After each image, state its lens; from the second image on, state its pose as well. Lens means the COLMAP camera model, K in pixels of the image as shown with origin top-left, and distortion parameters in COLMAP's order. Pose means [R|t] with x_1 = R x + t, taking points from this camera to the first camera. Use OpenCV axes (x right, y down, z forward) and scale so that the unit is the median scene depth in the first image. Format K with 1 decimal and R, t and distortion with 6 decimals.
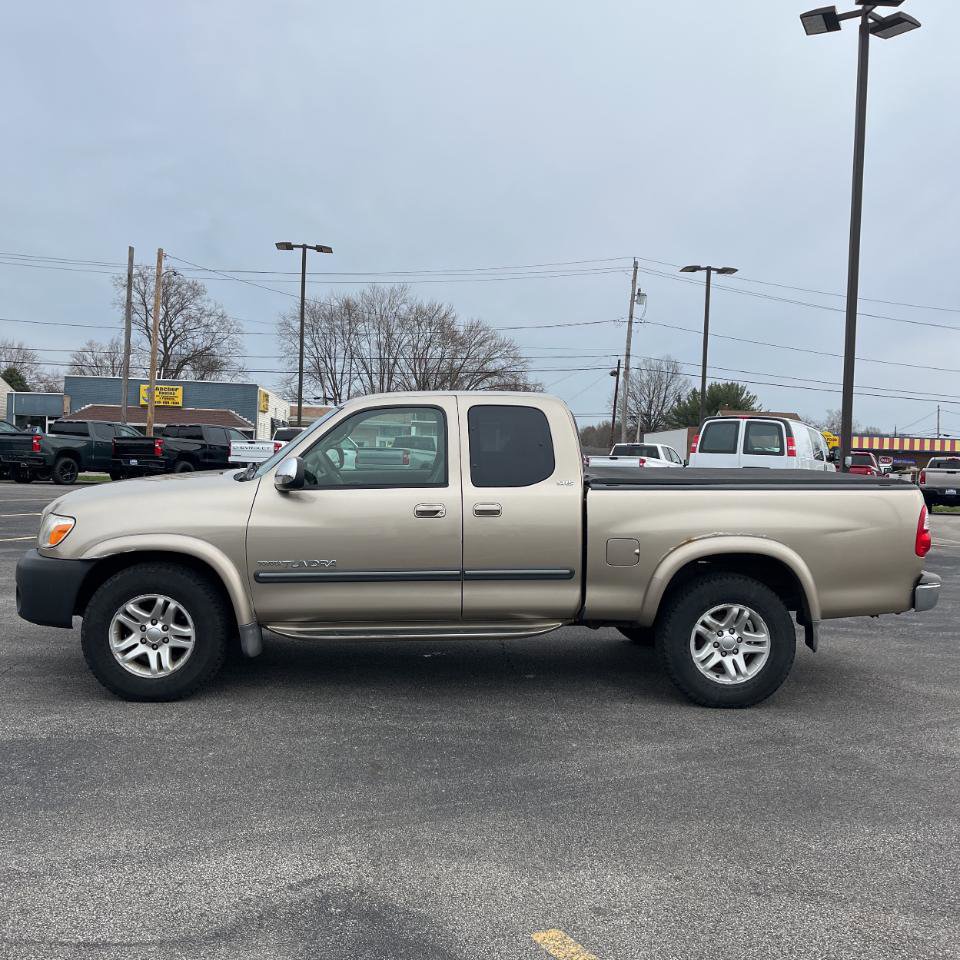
lens RADIAL K [[957.3, 0, 552.3], [0, 957.3, 471.9], [0, 0, 1]] dist [0.028785, 0.003142]
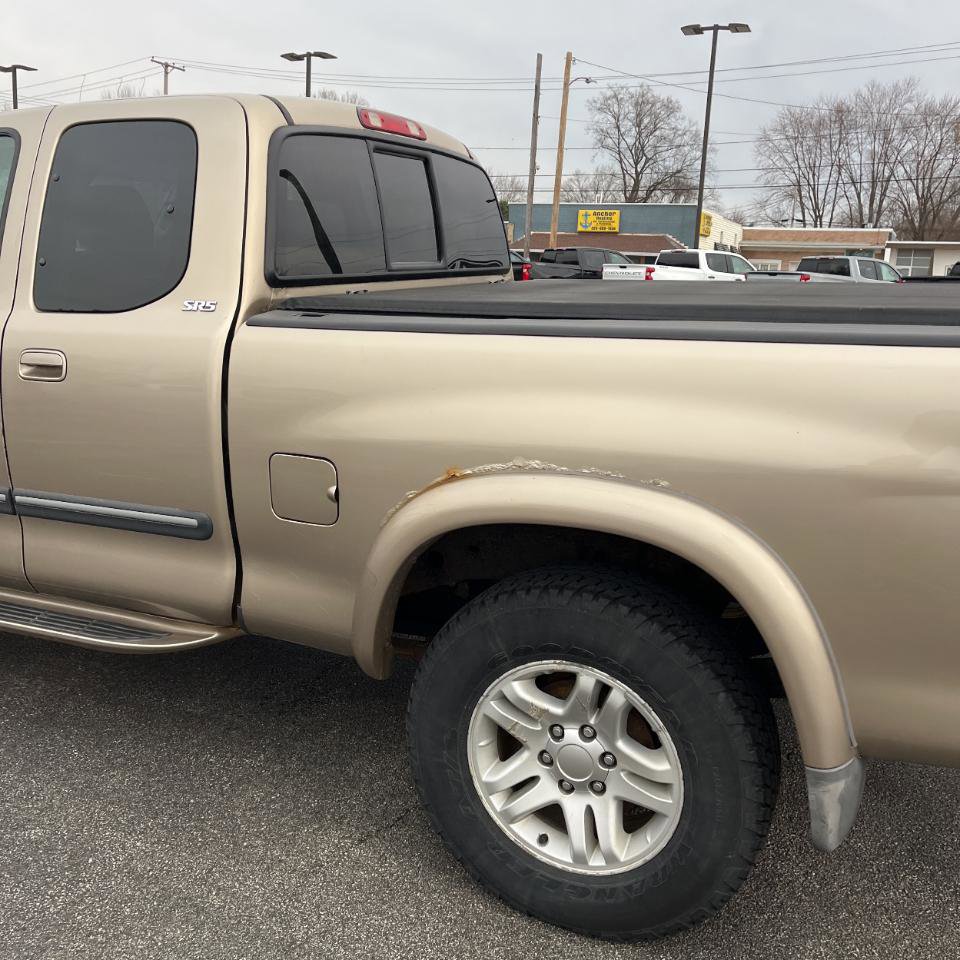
lens RADIAL K [[957.3, 0, 552.3], [0, 957.3, 471.9], [0, 0, 1]] dist [0.028785, 0.003142]
pose [[0.859813, 0.098026, -0.501112, 0.079111], [-0.010629, 0.984623, 0.174370, 0.001720], [0.510499, -0.144599, 0.847633, 0.160468]]
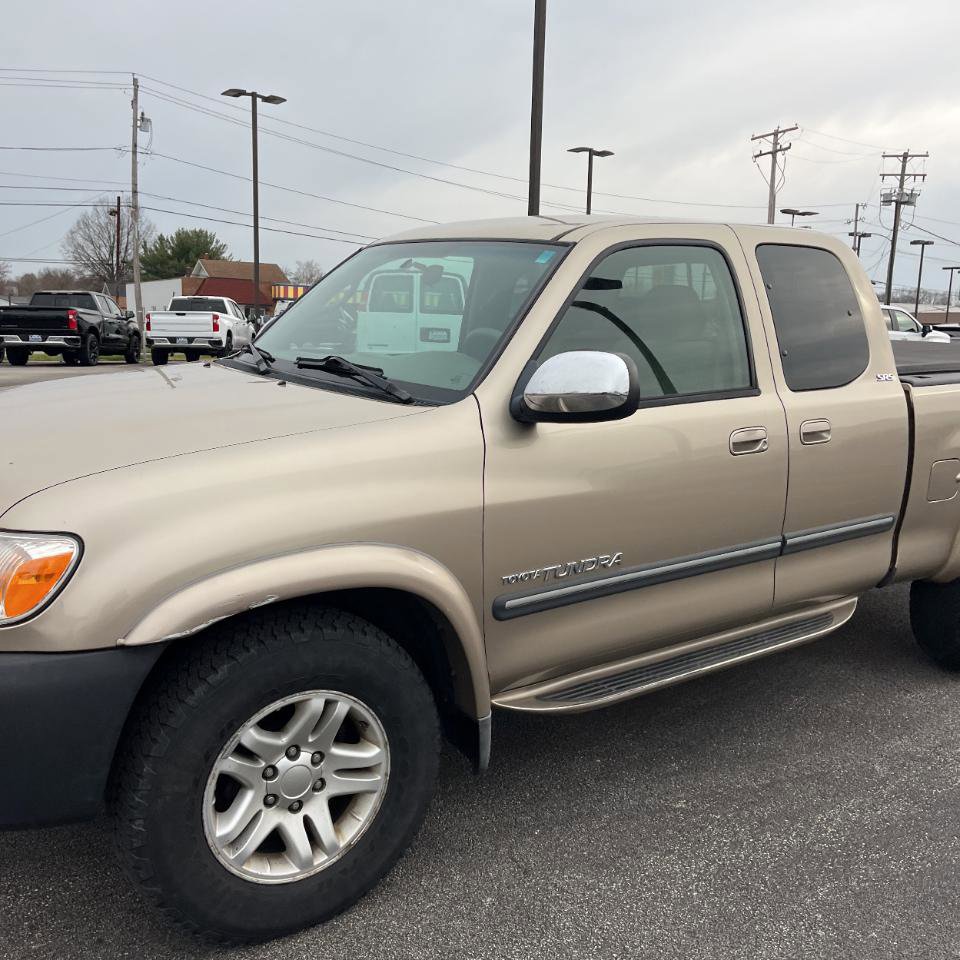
lens RADIAL K [[939.6, 0, 535.0], [0, 939.6, 479.9], [0, 0, 1]] dist [0.015231, -0.005950]
pose [[0.870440, -0.090658, 0.483855, -0.107580], [0.010376, 0.986057, 0.166086, -0.006089], [-0.492166, -0.139547, 0.859244, 0.128728]]
